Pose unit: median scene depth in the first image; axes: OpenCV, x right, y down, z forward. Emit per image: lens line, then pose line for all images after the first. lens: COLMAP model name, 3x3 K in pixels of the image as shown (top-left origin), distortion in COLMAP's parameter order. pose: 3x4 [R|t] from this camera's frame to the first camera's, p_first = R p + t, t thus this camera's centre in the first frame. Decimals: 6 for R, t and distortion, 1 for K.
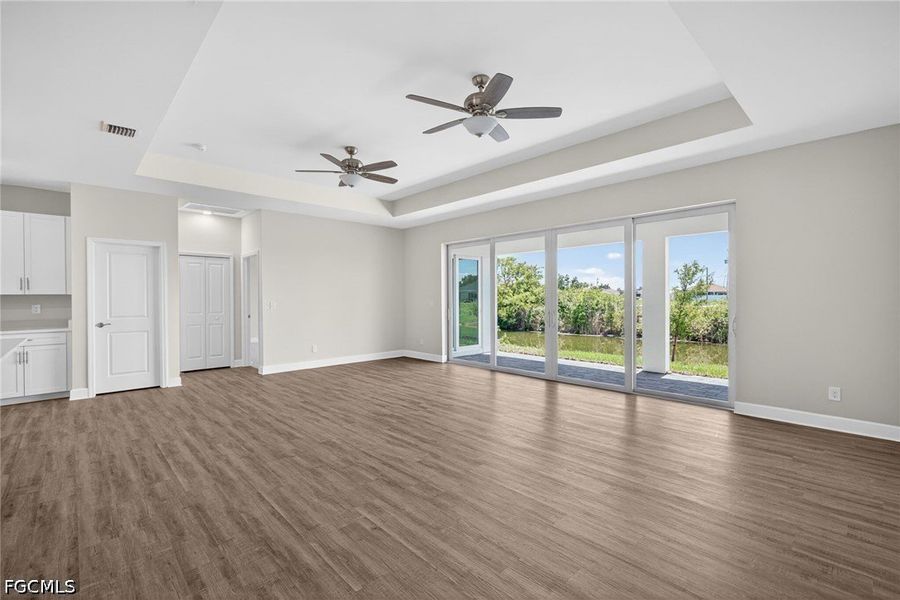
lens RADIAL K [[391.3, 0, 439.9], [0, 391.3, 306.1], [0, 0, 1]] dist [0.011158, -0.000379]
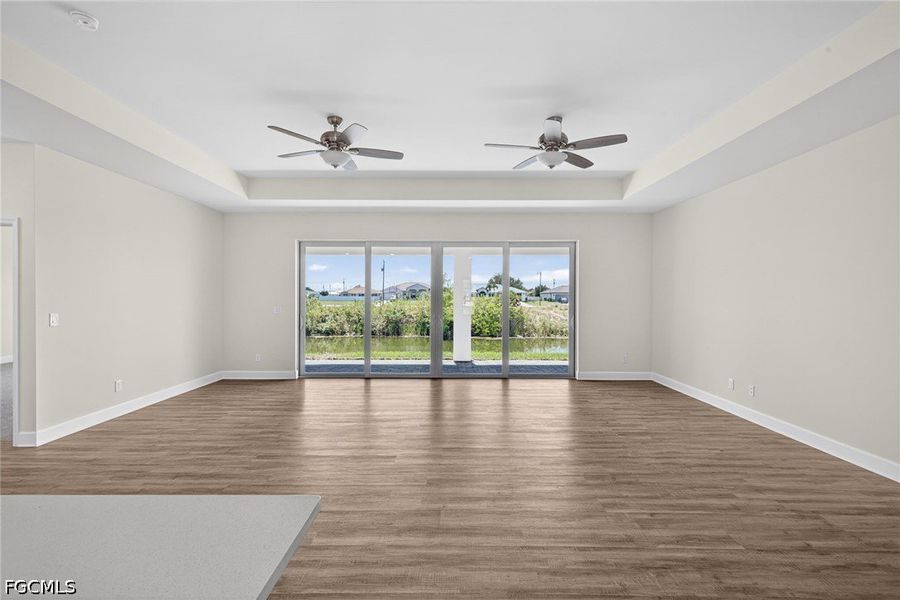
lens RADIAL K [[391.3, 0, 444.3], [0, 391.3, 296.9], [0, 0, 1]] dist [0.011158, -0.000379]
pose [[0.689531, 0.006975, 0.724223, -0.857854], [0.010748, 0.999745, -0.019862, -0.028335], [-0.724177, 0.021480, 0.689280, 0.388966]]
